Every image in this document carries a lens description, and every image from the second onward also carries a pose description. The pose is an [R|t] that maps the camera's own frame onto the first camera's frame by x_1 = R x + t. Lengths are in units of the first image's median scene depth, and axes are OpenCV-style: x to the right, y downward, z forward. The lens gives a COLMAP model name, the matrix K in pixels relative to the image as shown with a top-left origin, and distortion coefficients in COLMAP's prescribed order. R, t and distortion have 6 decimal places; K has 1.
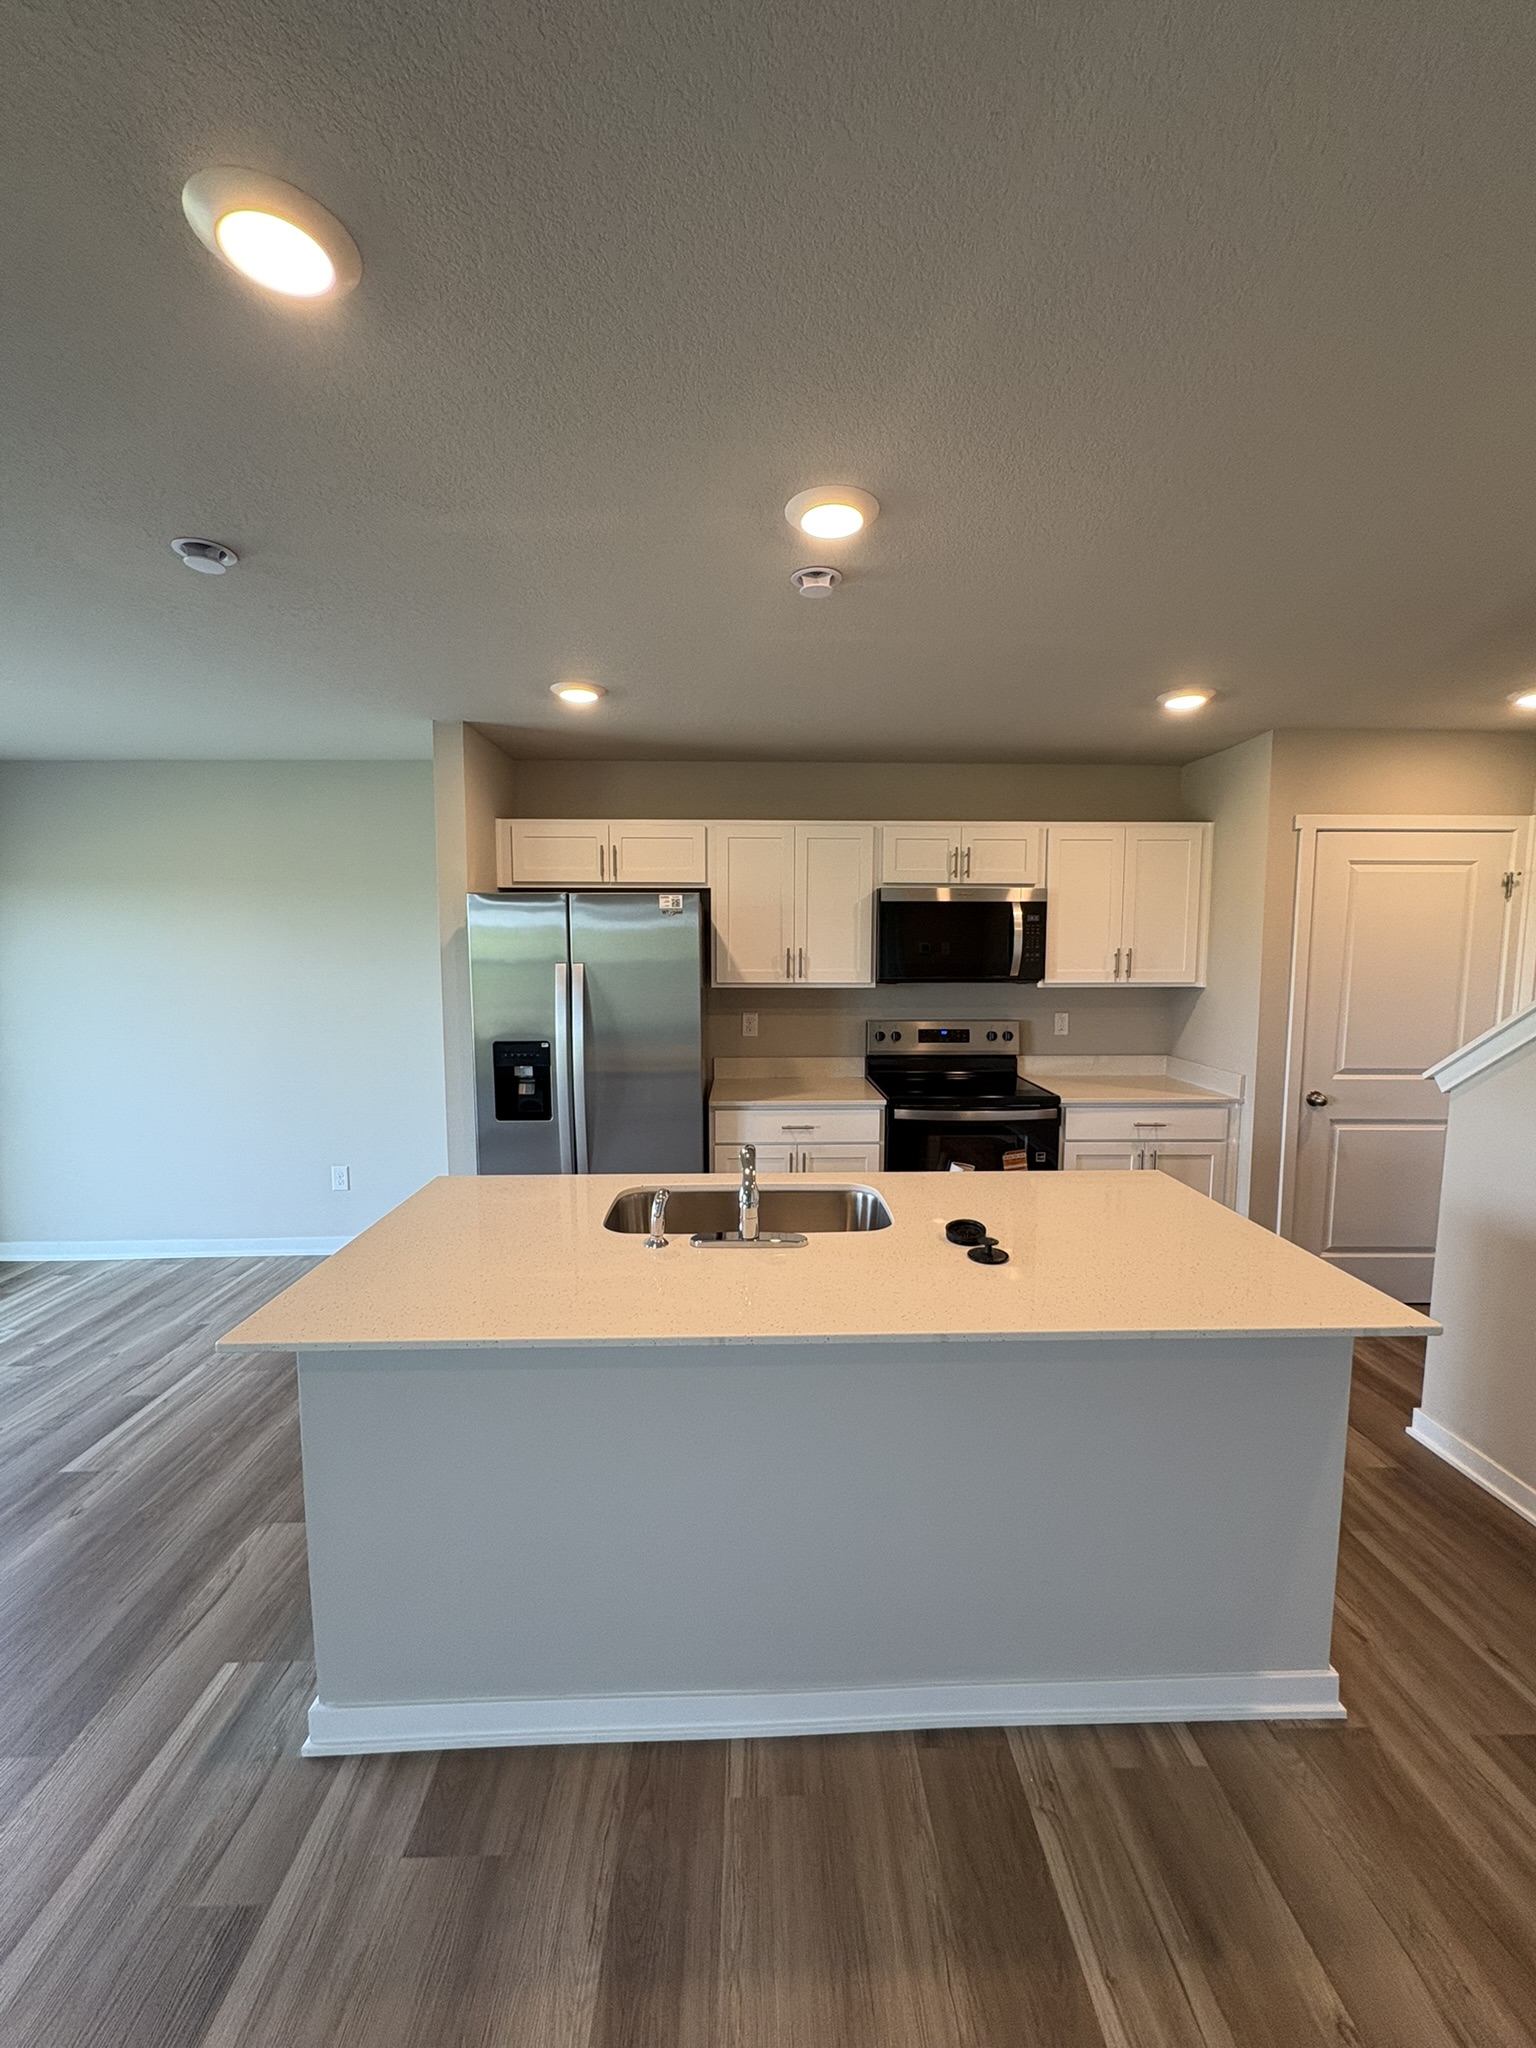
lens RADIAL K [[829.9, 0, 772.3], [0, 829.9, 1027.4], [0, 0, 1]] dist [0.007452, -0.000228]
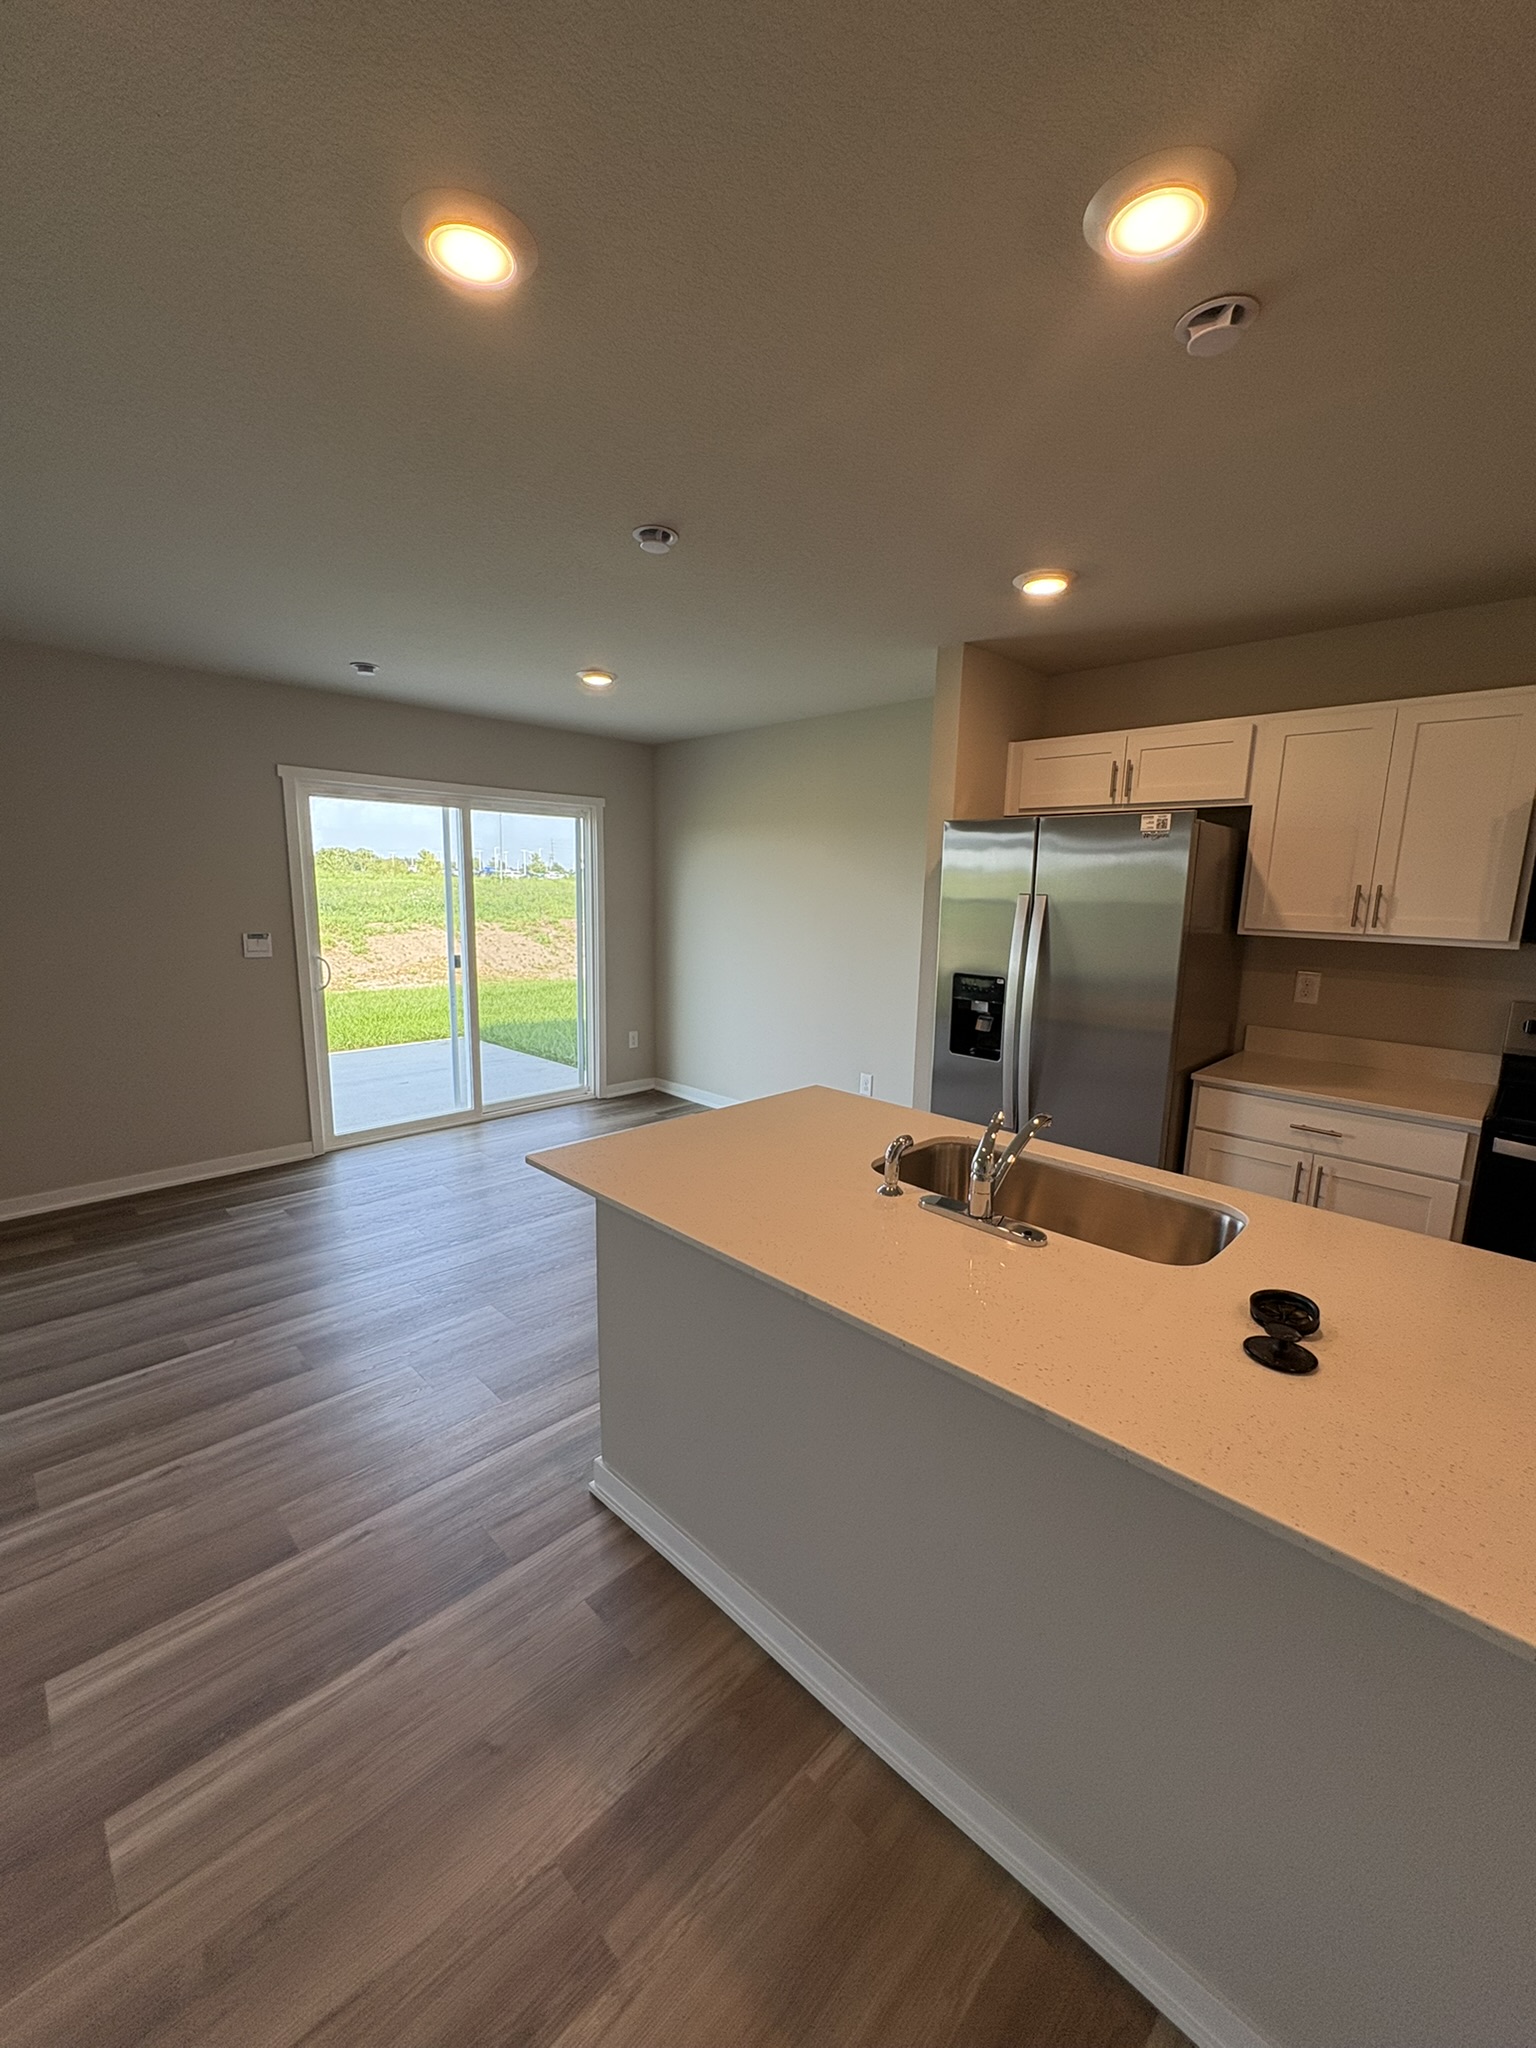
lens RADIAL K [[829.9, 0, 772.3], [0, 829.9, 1027.4], [0, 0, 1]] dist [0.007452, -0.000228]
pose [[0.688058, 0.140190, -0.711985, 0.224925], [-0.094350, 0.990116, 0.103774, -0.000686], [0.719495, -0.004227, 0.694484, 0.154082]]
